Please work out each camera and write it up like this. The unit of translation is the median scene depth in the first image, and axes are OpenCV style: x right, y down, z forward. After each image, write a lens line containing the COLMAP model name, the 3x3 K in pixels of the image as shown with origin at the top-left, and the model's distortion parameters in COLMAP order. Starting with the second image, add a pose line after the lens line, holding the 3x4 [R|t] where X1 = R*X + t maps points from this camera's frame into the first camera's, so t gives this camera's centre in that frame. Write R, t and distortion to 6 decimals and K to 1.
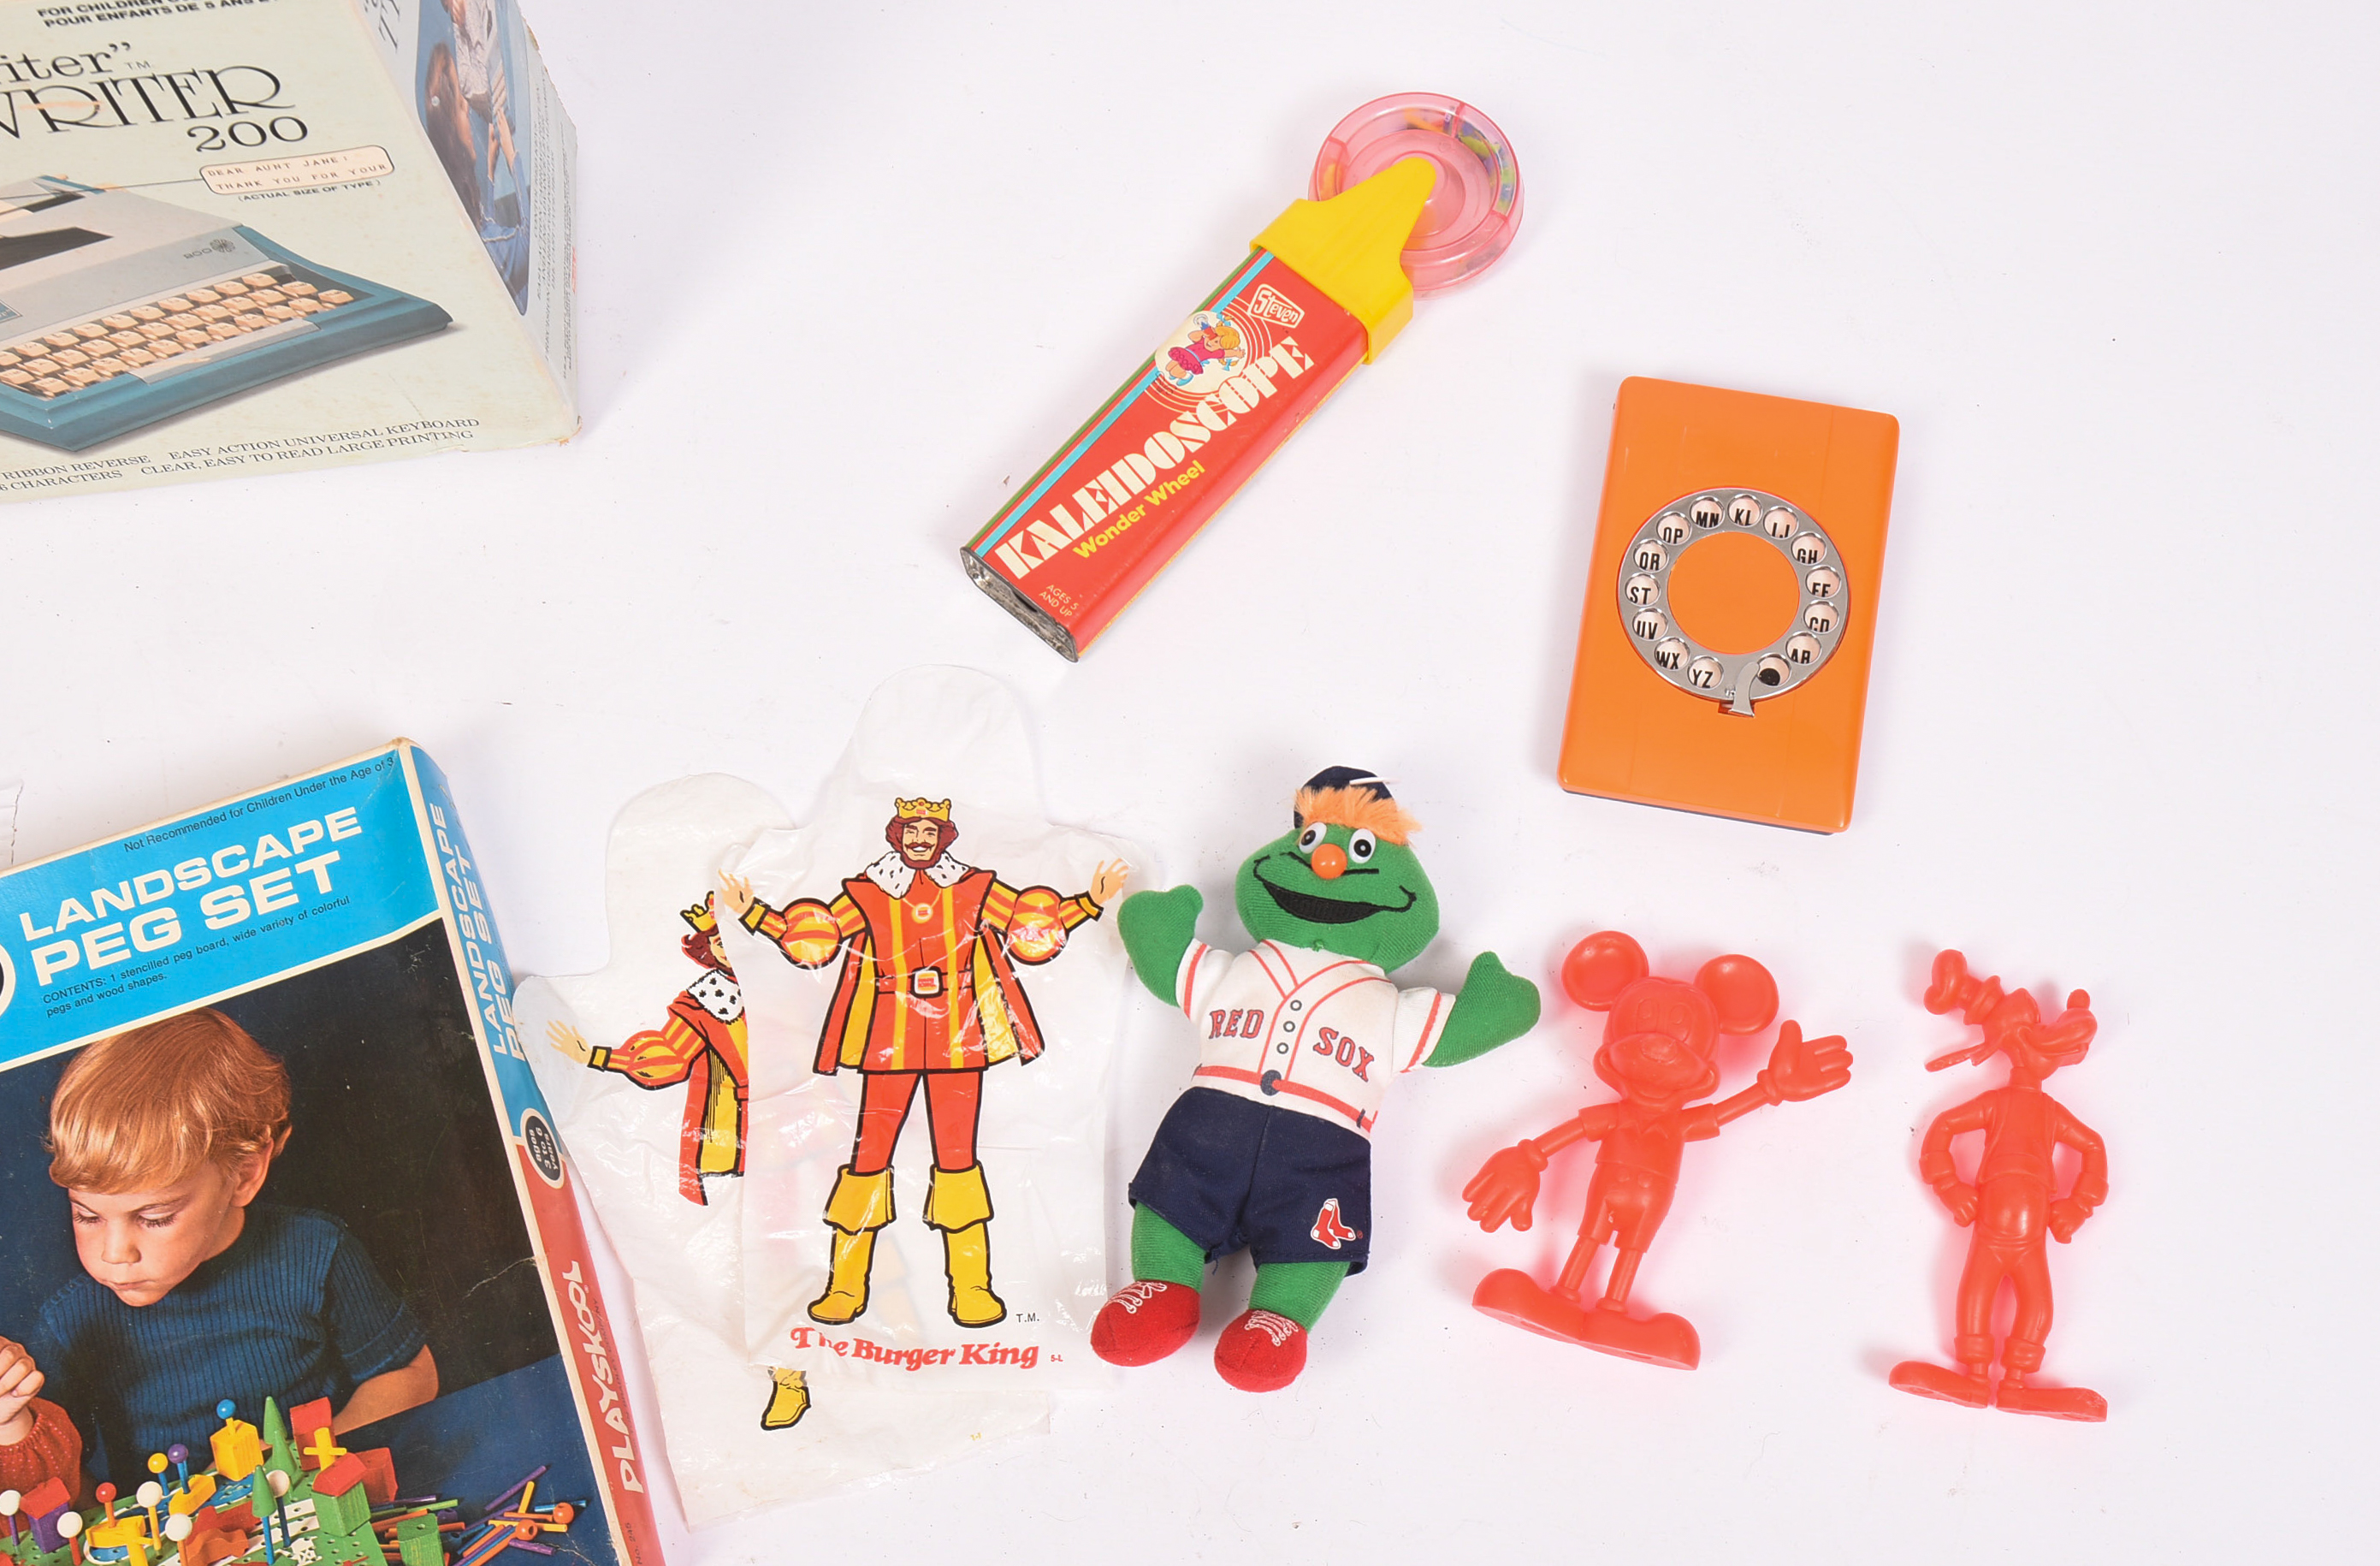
lens RADIAL K [[3131.9, 0, 1190.0], [0, 3131.9, 783.0], [0, 0, 1]] dist [-0.089085, 0.065910]
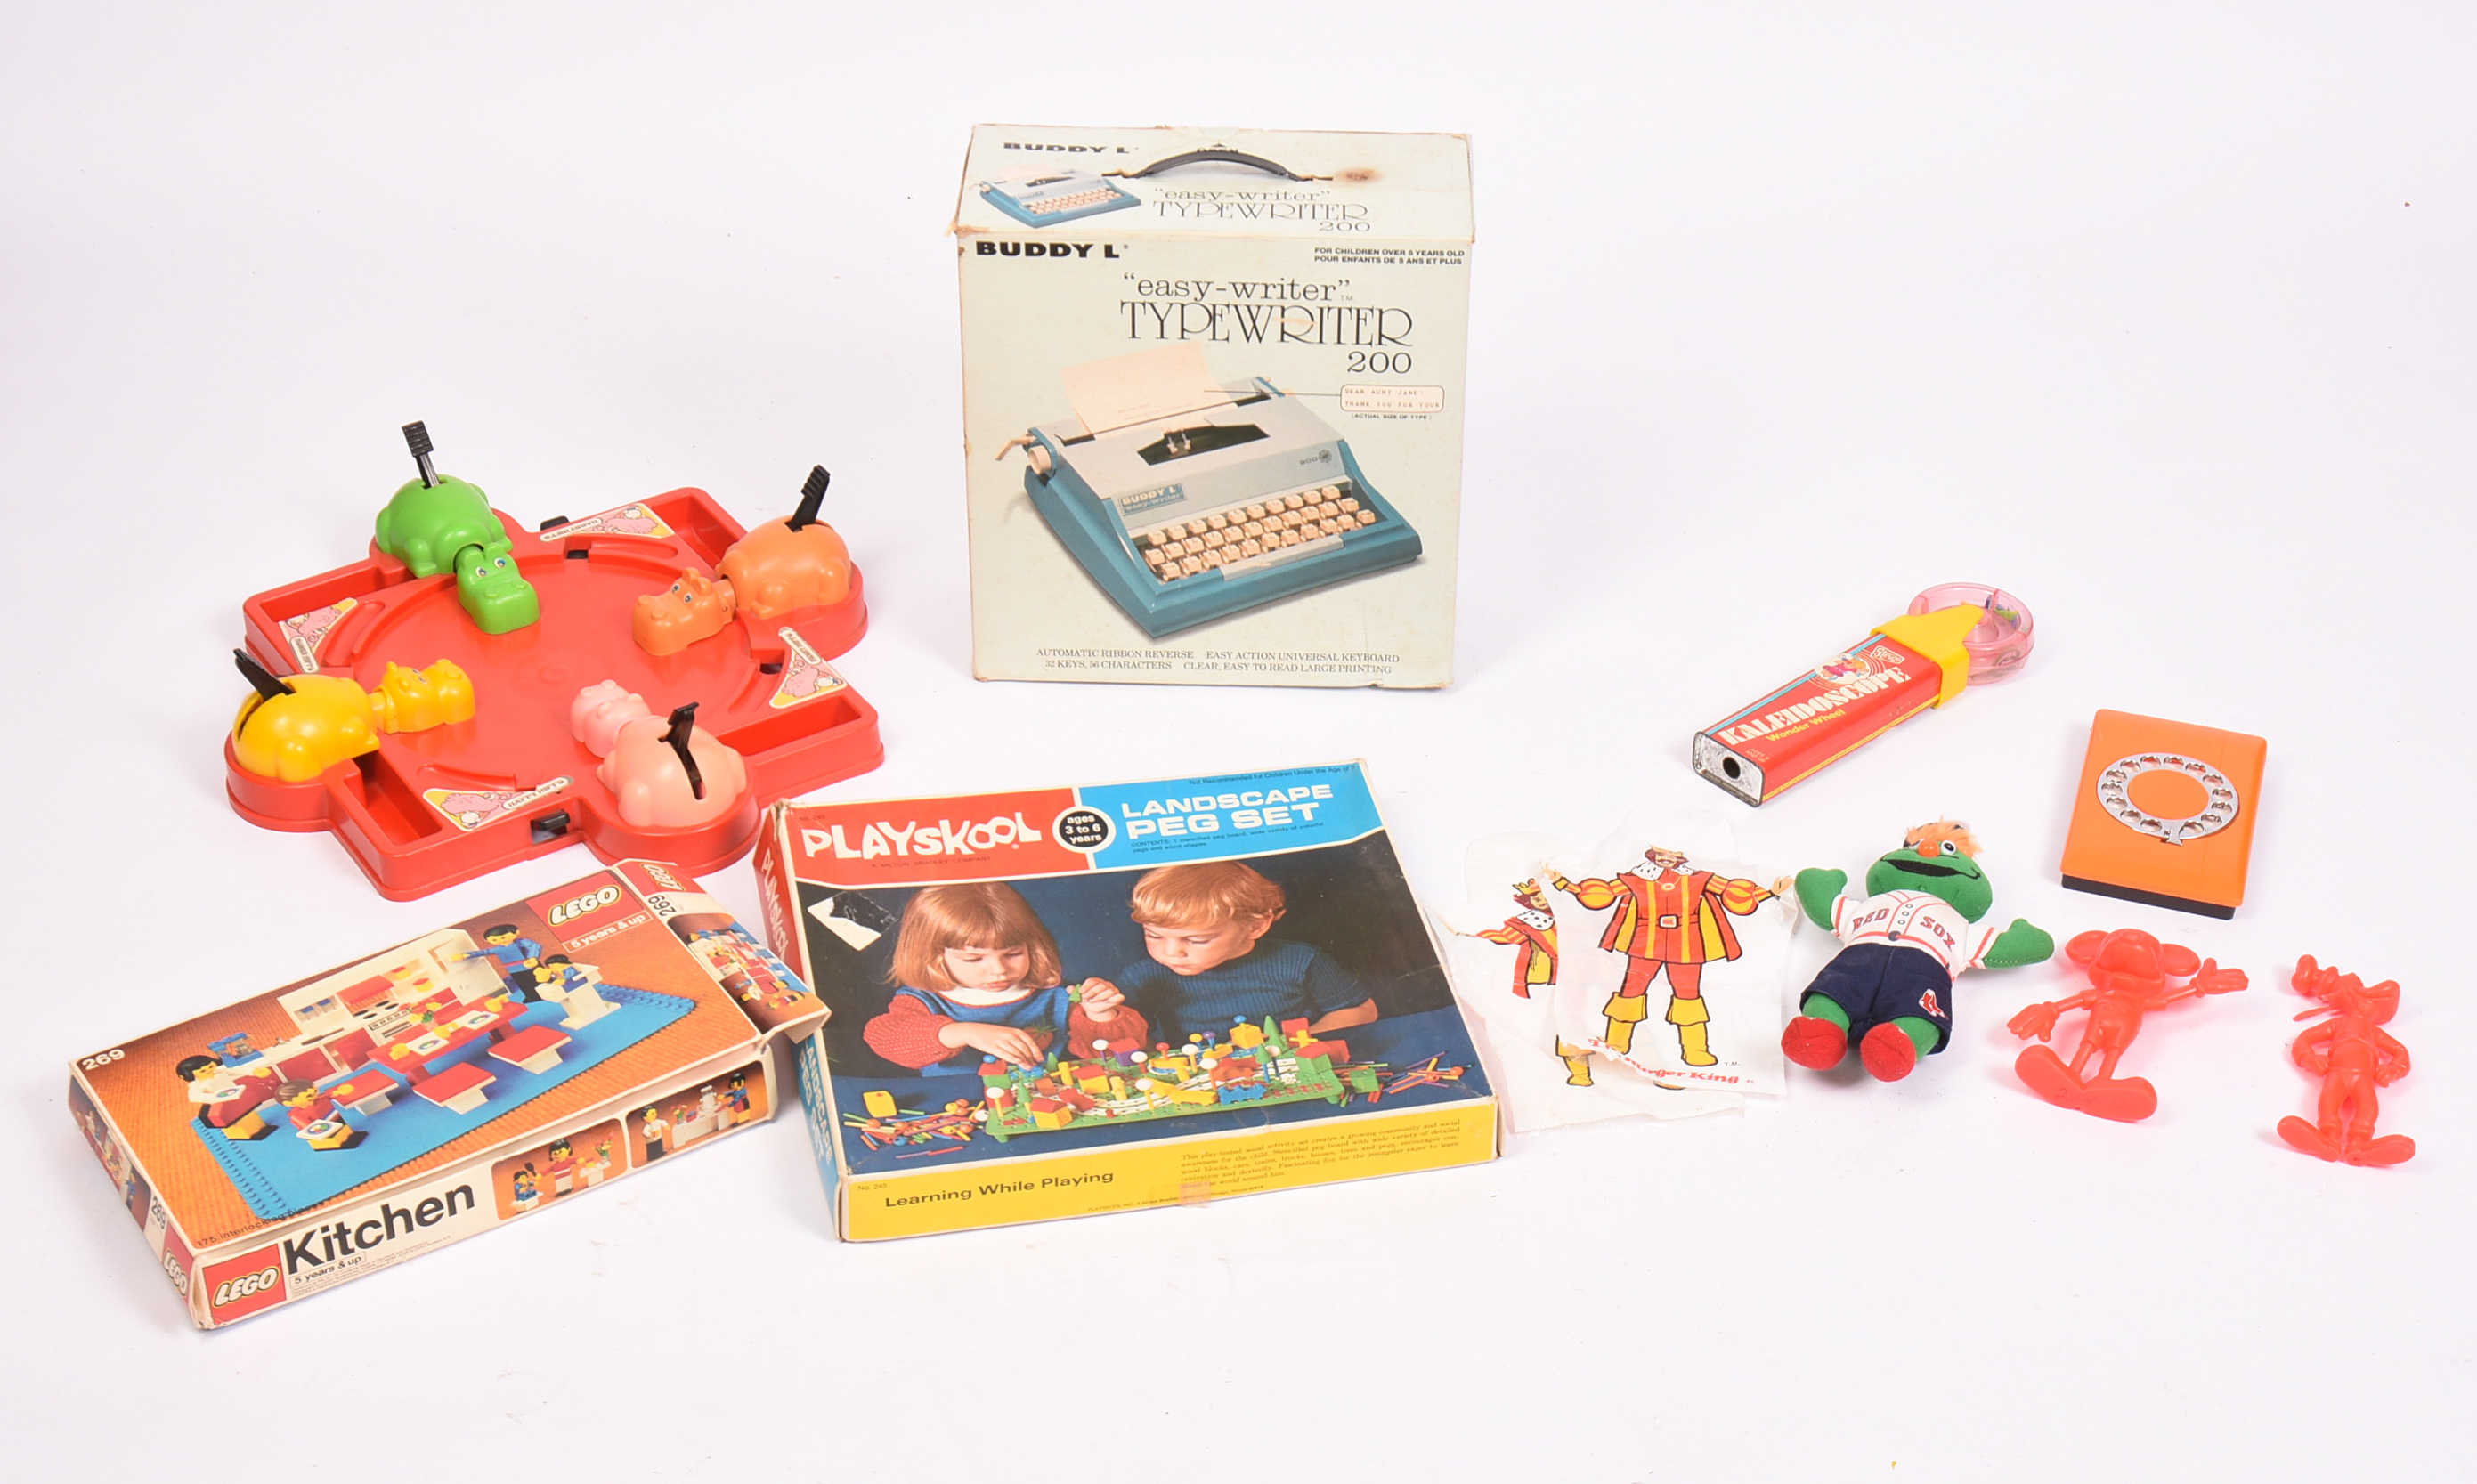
lens RADIAL K [[3501.9, 0, 1238.5], [0, 3501.9, 742.0], [0, 0, 1]] dist [-0.093213, 0.016850]
pose [[0.990269, 0.116873, -0.075552, -0.181979], [-0.139166, 0.831231, -0.538227, 1.007852], [-0.000103, 0.543503, 0.839407, -0.574244]]
